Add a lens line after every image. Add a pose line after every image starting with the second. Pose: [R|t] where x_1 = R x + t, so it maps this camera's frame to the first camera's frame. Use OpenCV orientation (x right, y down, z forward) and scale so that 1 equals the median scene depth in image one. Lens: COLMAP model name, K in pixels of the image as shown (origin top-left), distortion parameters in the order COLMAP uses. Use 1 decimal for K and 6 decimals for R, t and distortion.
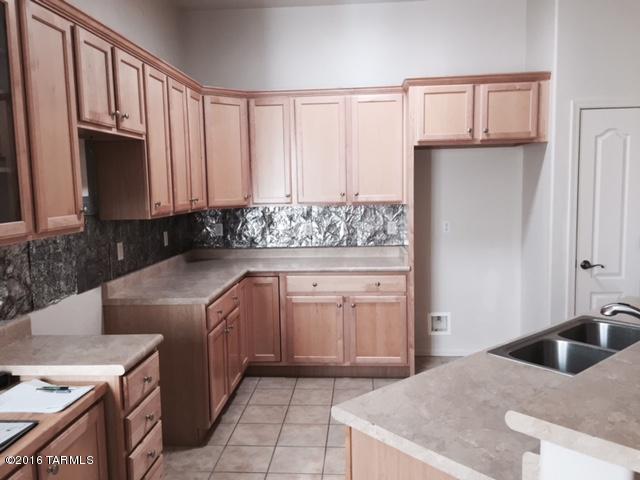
lens RADIAL K [[551.5, 0, 320.0], [0, 551.5, 240.0], [0, 0, 1]] dist [0.115478, -0.131207]
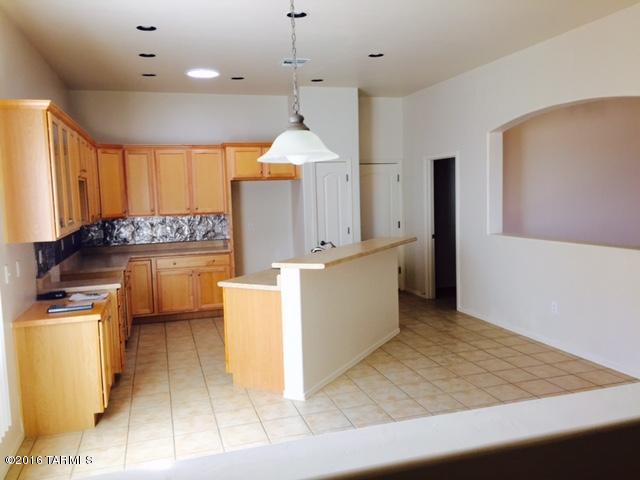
lens RADIAL K [[551.5, 0, 320.0], [0, 551.5, 240.0], [0, 0, 1]] dist [0.115478, -0.131207]
pose [[0.933374, -0.042367, 0.356396, -0.179641], [0.051381, 0.998553, -0.015858, 0.055671], [-0.355208, 0.033113, 0.934201, -0.660354]]
